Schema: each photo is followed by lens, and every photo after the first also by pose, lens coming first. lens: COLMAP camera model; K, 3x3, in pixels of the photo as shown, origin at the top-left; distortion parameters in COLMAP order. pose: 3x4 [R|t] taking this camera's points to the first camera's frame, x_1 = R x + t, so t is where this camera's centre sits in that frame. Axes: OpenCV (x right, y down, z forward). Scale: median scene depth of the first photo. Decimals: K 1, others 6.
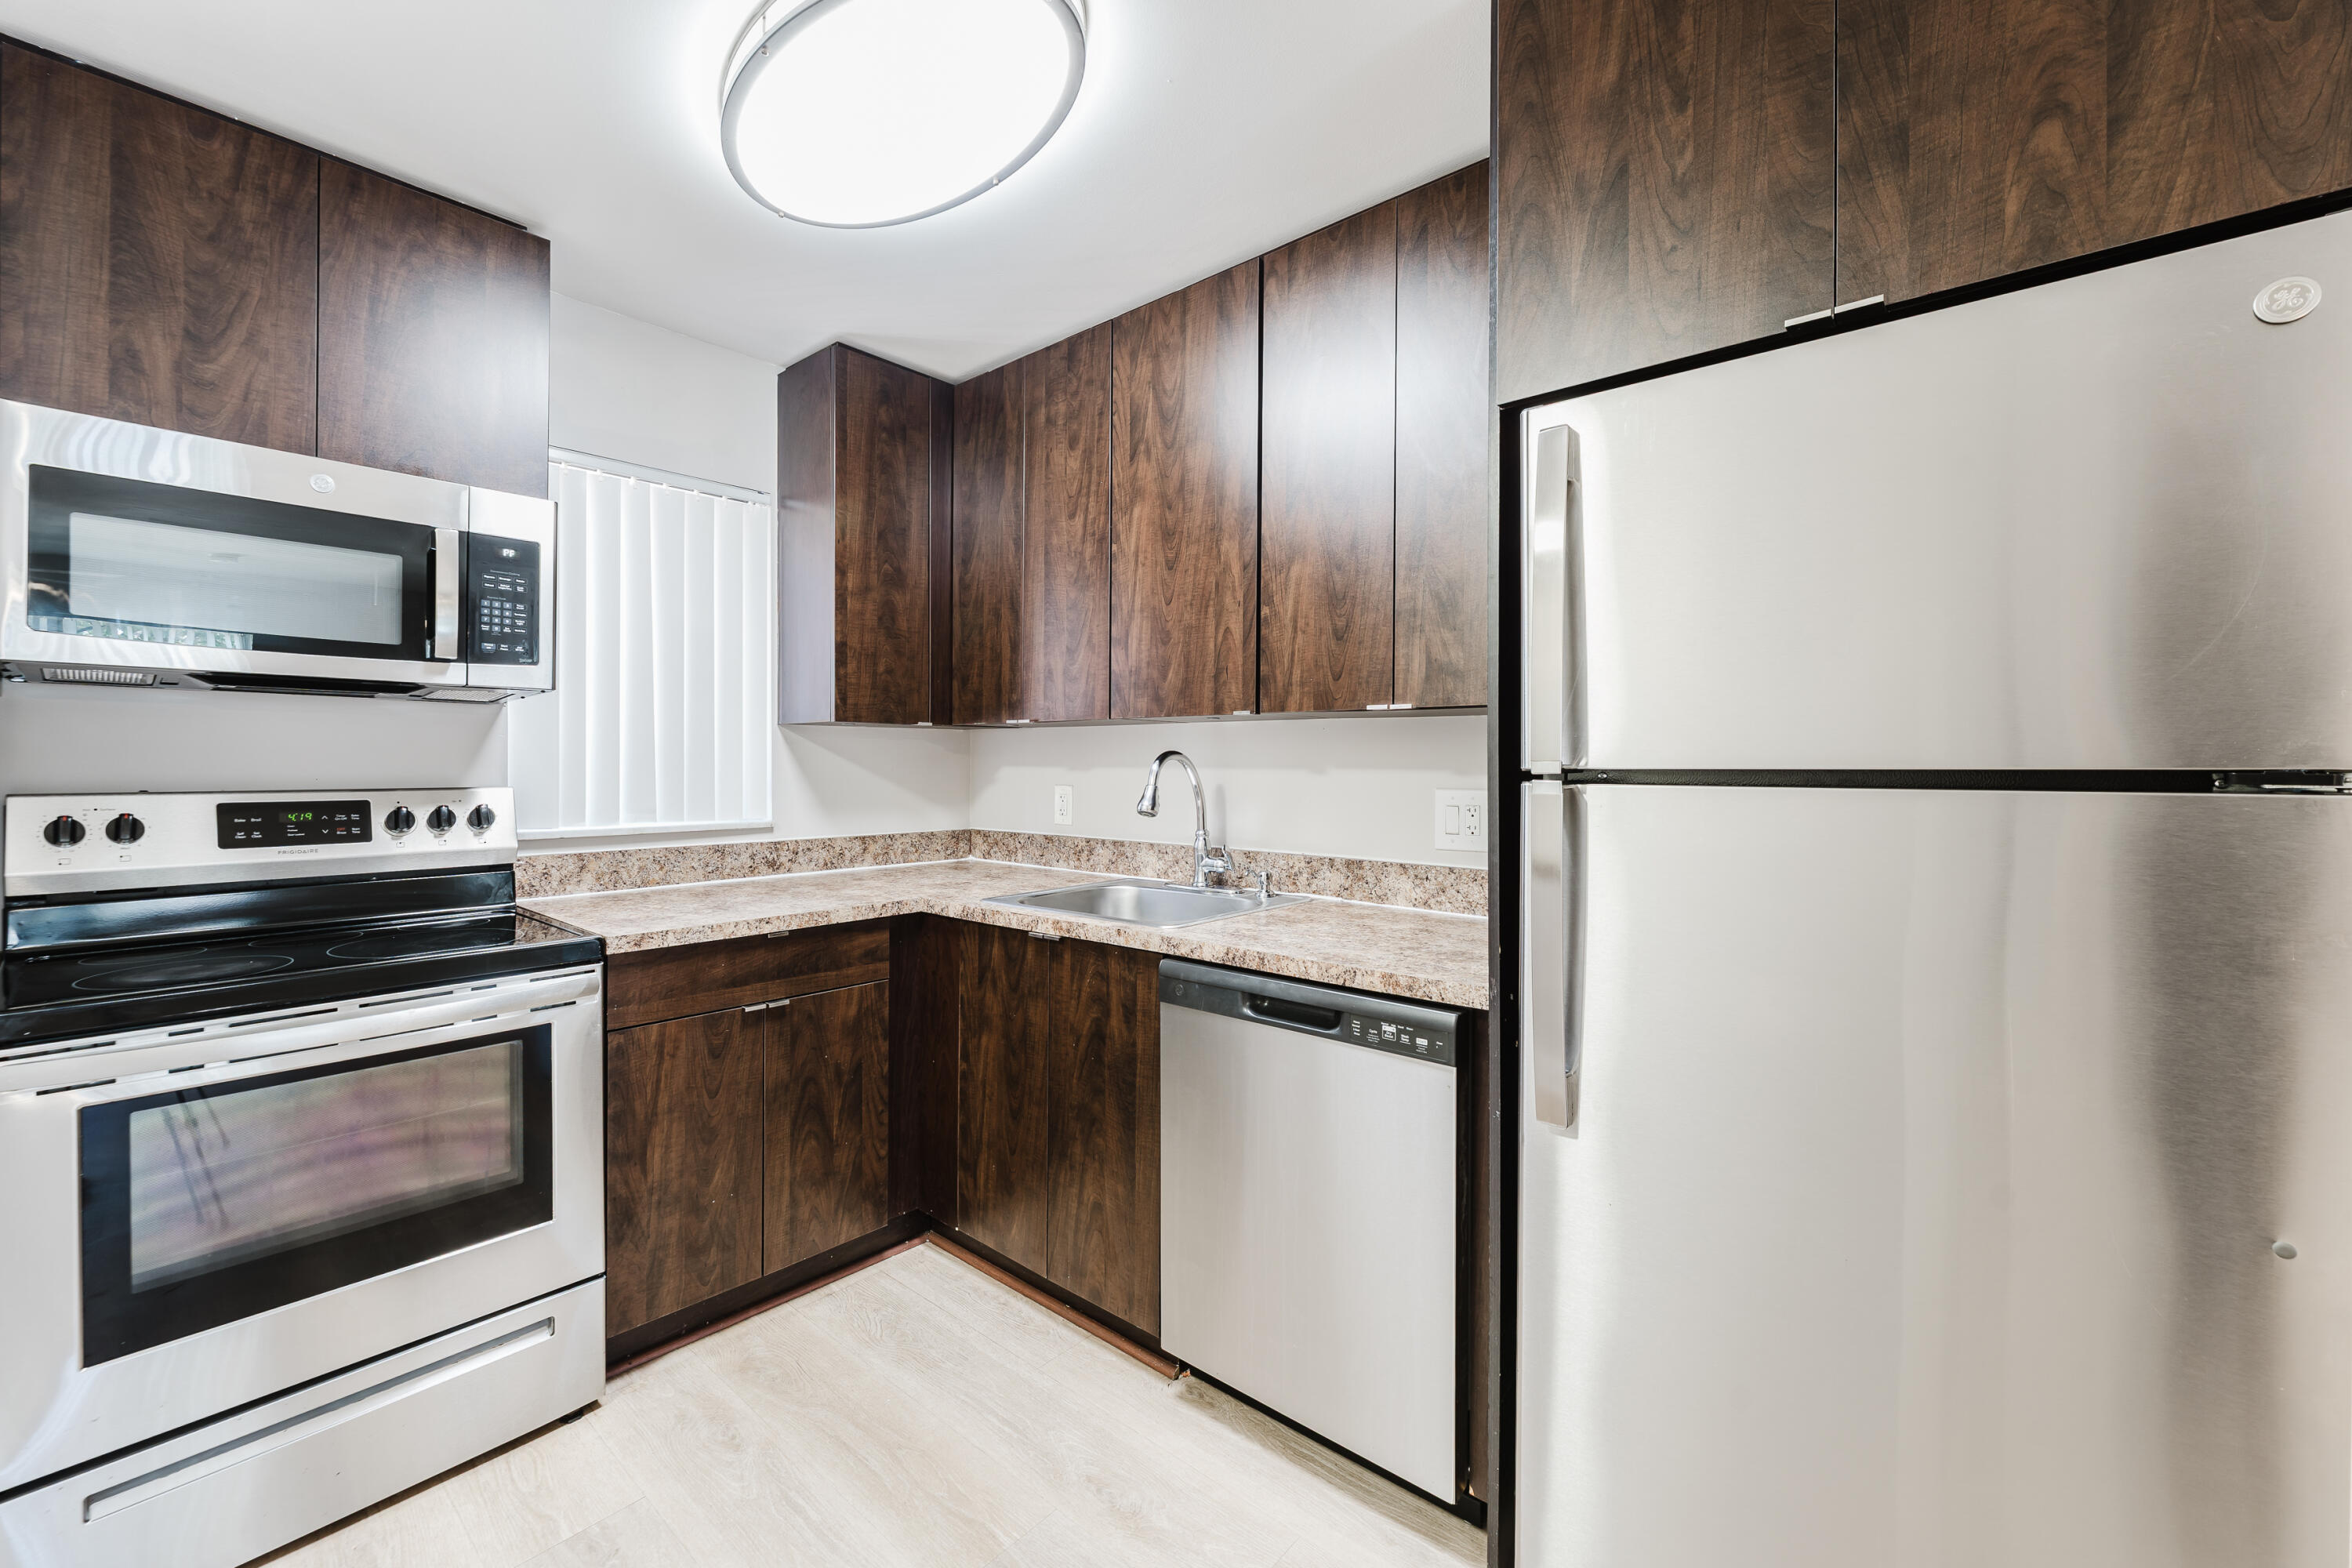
lens RADIAL K [[946.5, 0, 1145.7], [0, 946.5, 768.0], [0, 0, 1]] dist [-0.001070, -0.000246]
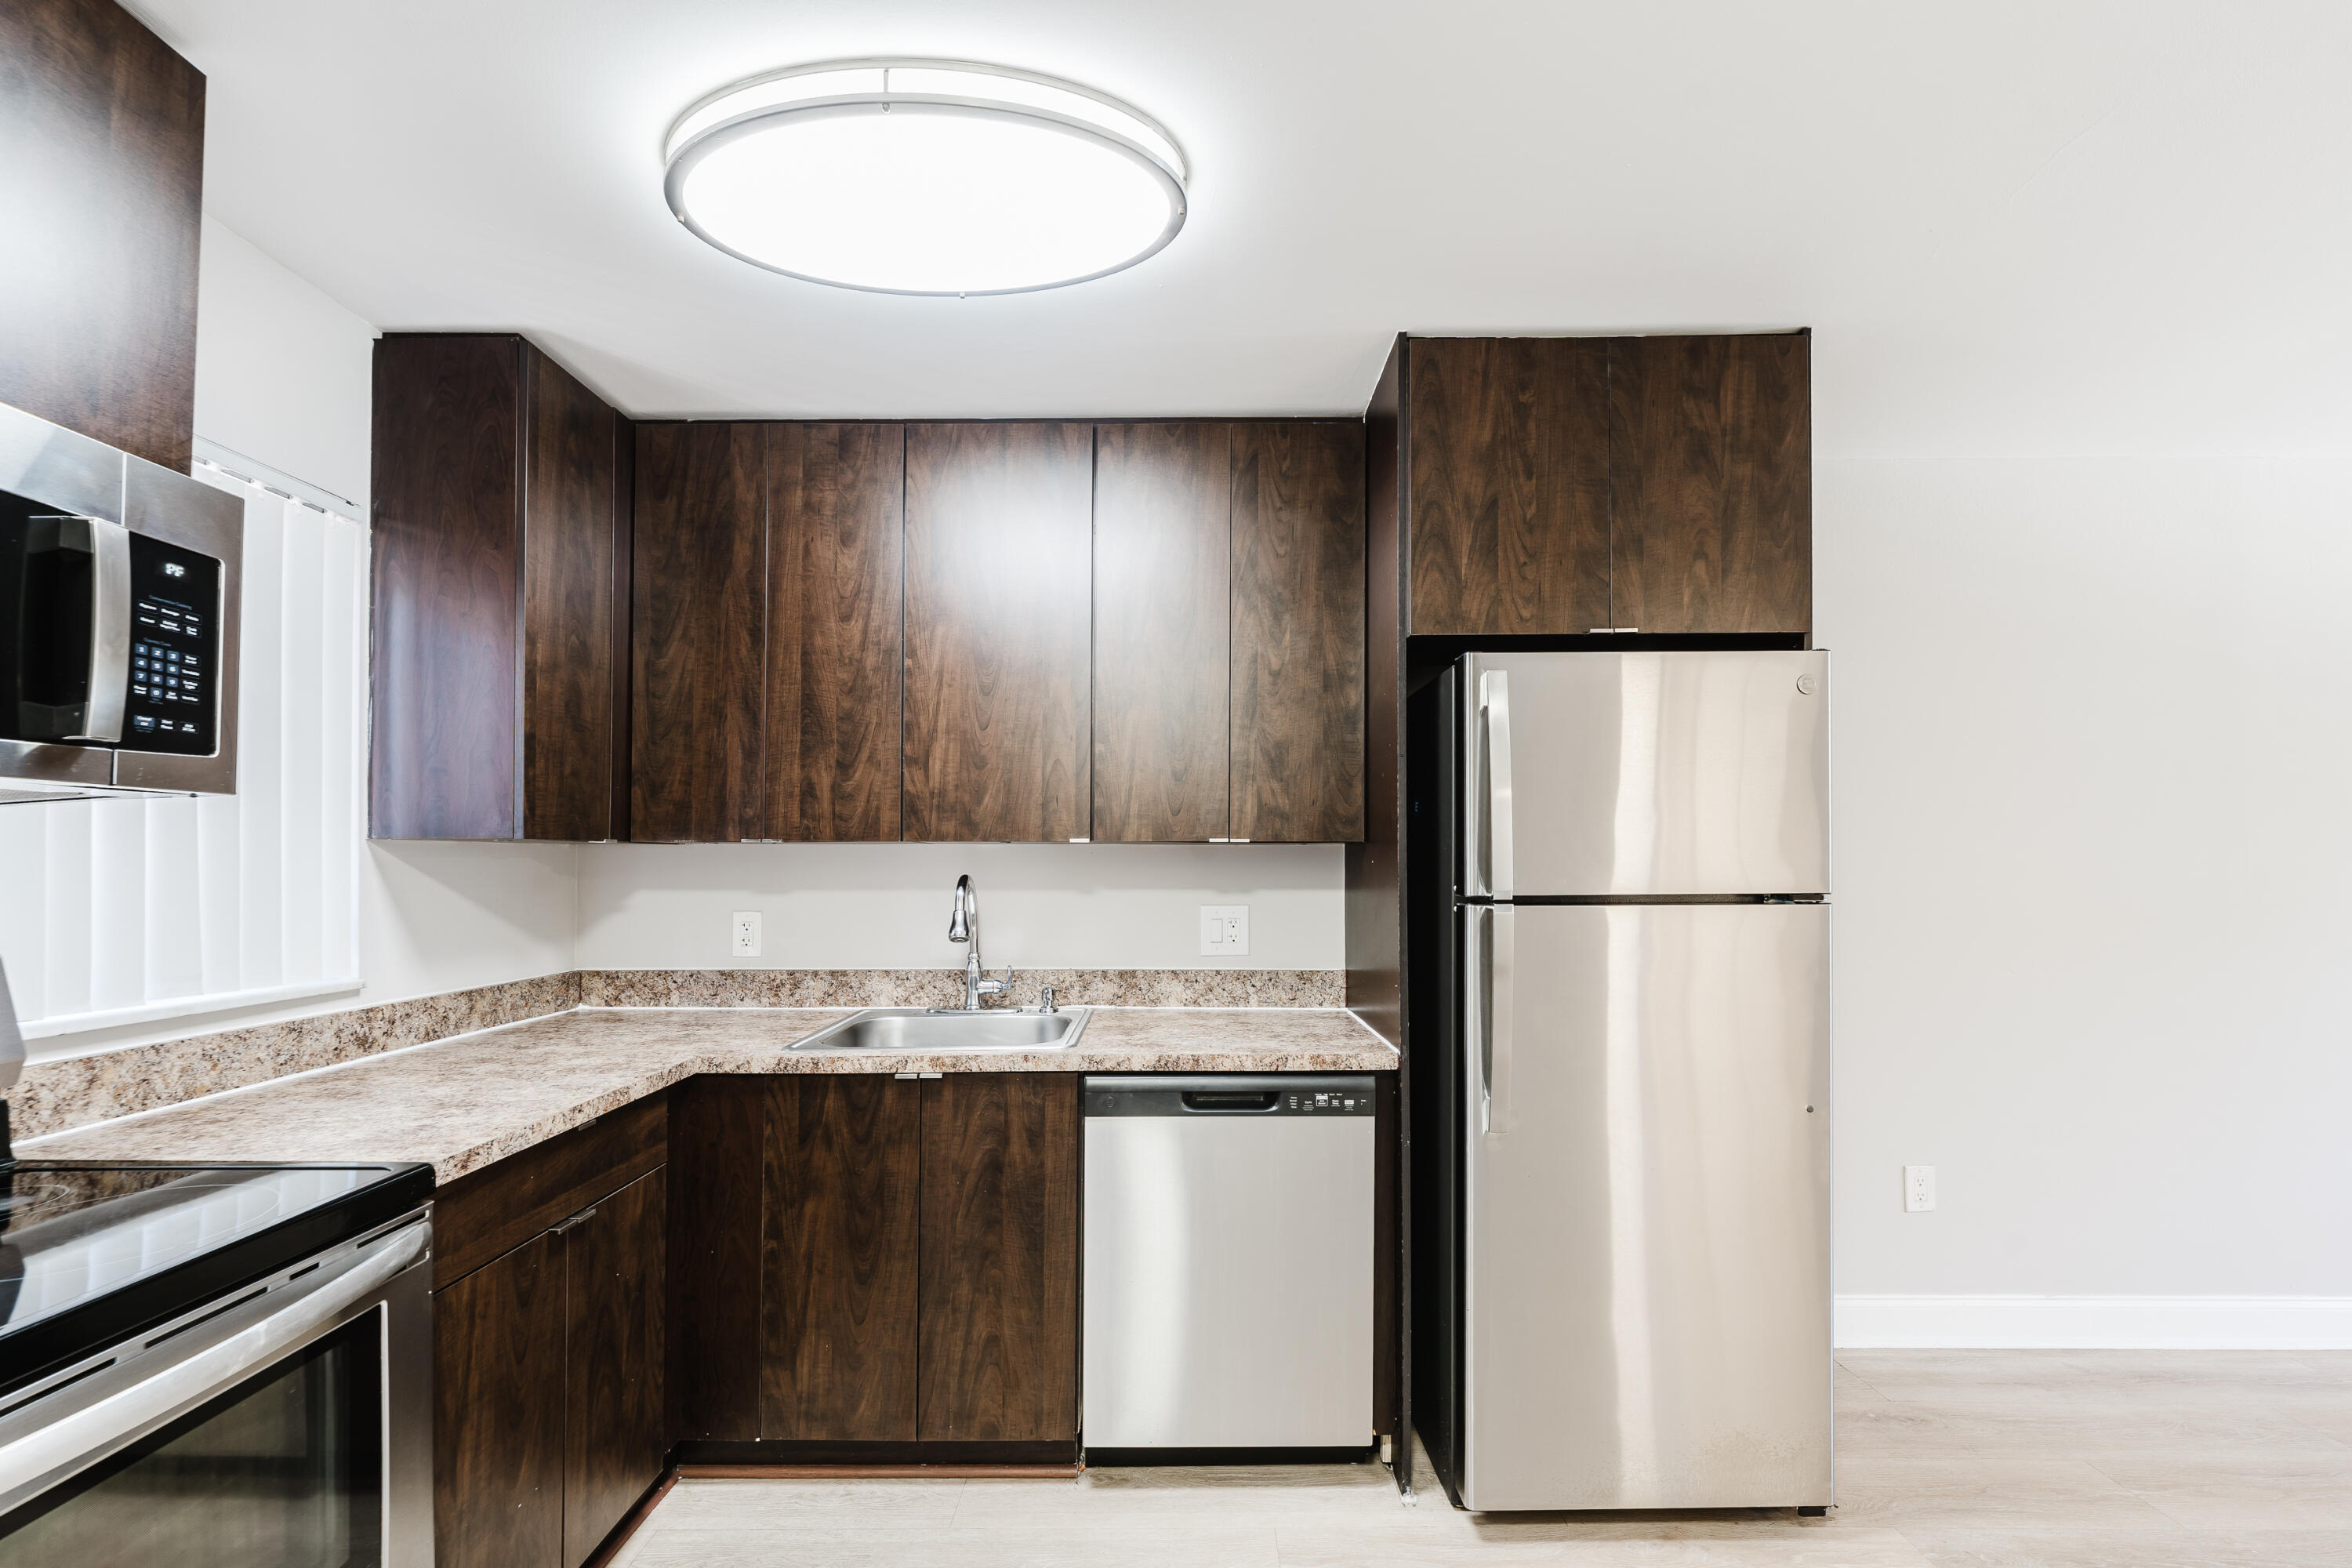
lens RADIAL K [[986.7, 0, 1172.9], [0, 986.7, 857.9], [0, 0, 1]] dist [-0.002555, -0.000567]
pose [[0.751560, -0.000465, 0.659665, -0.541653], [0.008322, 0.999927, -0.008776, -0.027199], [-0.659613, 0.012085, 0.751509, 0.087955]]
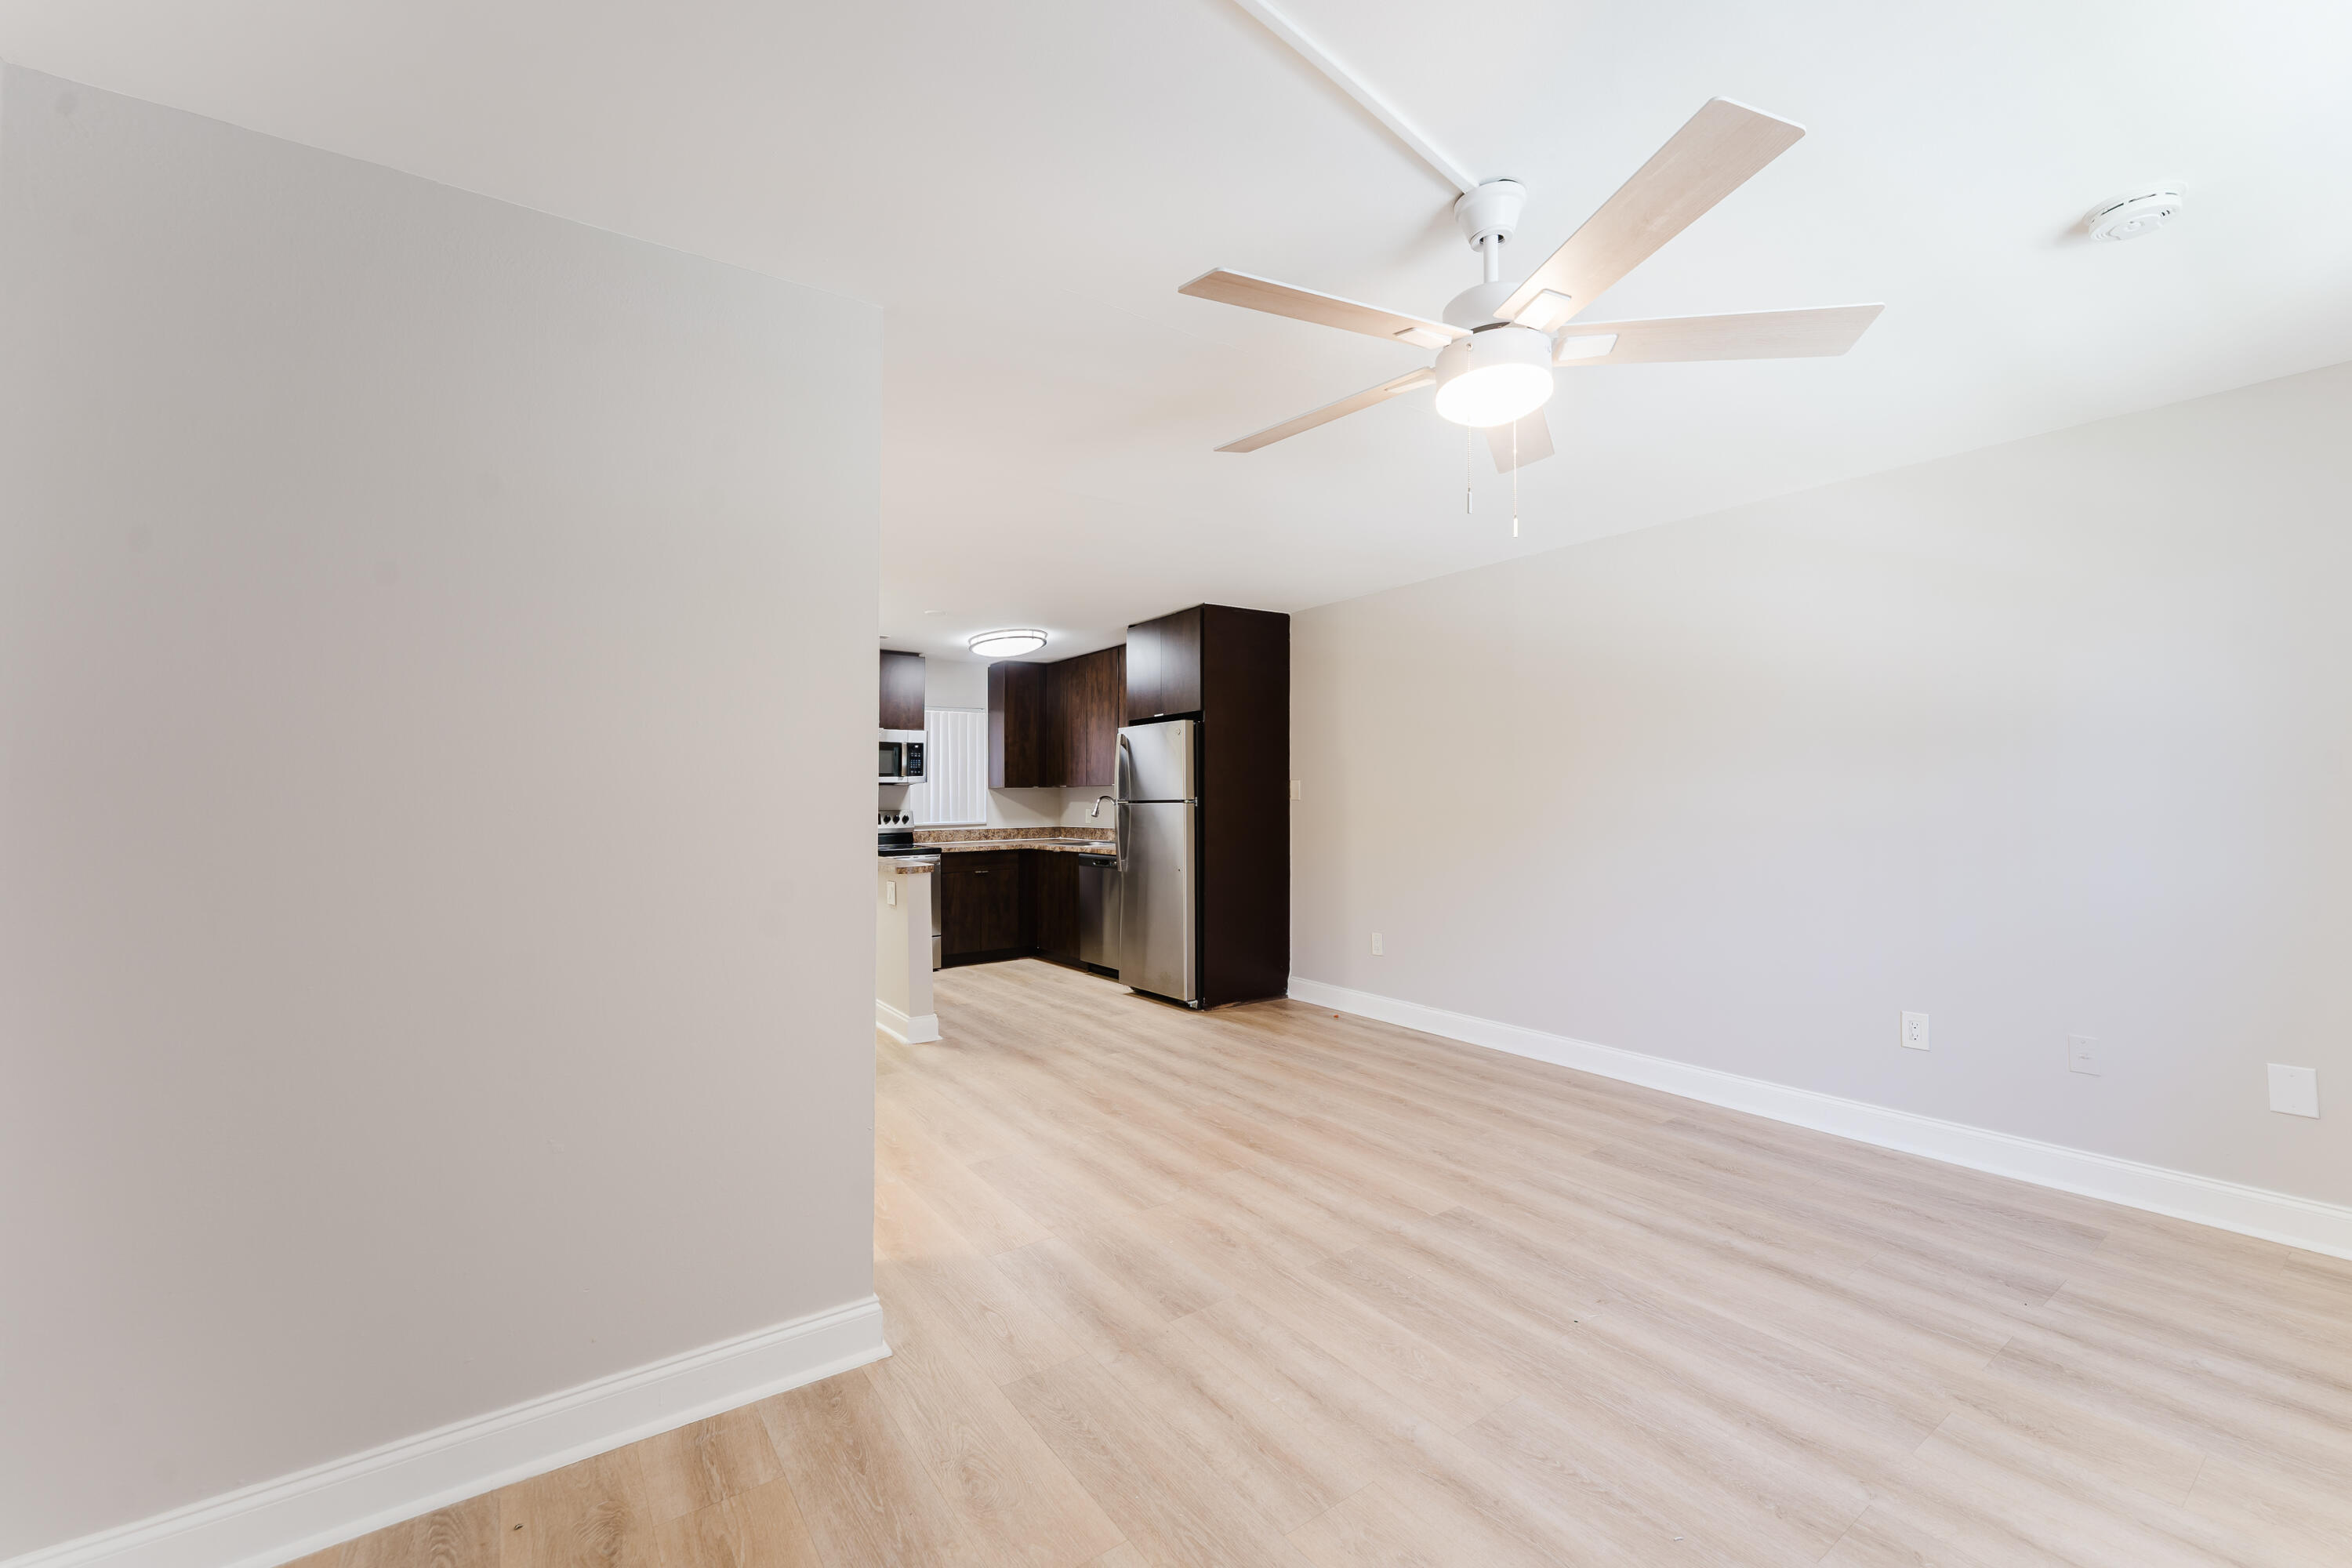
lens RADIAL K [[946.5, 0, 1145.7], [0, 946.5, 768.0], [0, 0, 1]] dist [-0.001070, -0.000246]
pose [[0.971405, -0.018189, -0.236729, 0.980485], [0.009275, 0.999207, -0.038715, 0.010728], [0.237246, 0.035413, 0.970804, -2.169037]]
